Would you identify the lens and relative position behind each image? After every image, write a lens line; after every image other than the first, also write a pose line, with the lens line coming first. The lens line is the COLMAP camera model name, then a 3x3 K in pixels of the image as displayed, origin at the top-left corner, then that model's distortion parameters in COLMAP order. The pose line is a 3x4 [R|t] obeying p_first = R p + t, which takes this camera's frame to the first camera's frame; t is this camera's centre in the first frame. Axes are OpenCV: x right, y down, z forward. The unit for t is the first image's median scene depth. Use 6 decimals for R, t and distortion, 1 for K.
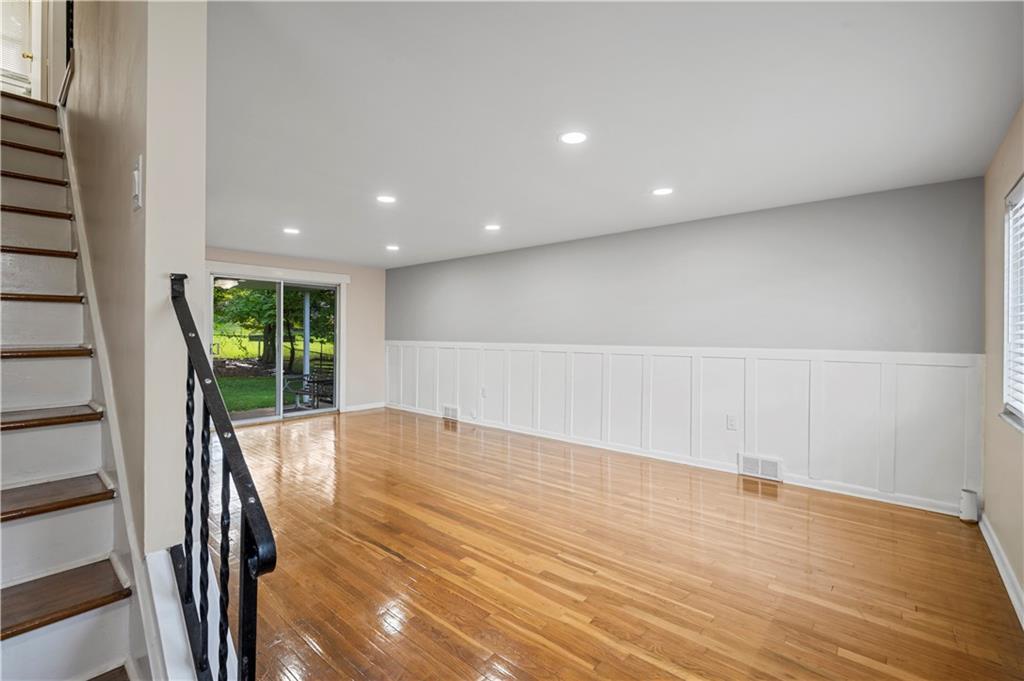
lens RADIAL K [[448.6, 0, 495.3], [0, 448.6, 336.5], [0, 0, 1]] dist [0.001157, 0.000066]
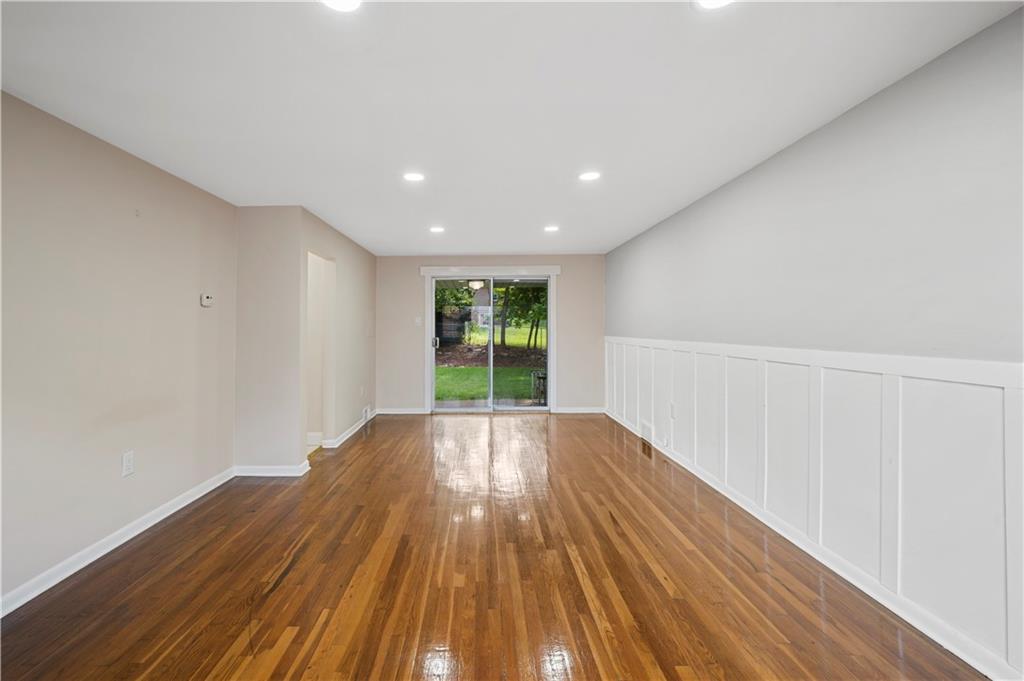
lens RADIAL K [[448.6, 0, 459.9], [0, 448.6, 331.8], [0, 0, 1]] dist [0.001157, 0.000066]
pose [[0.666857, -0.000981, -0.745185, 0.248070], [0.001589, 0.999999, 0.000105, -0.000657], [0.745184, -0.001254, 0.666858, 0.257209]]
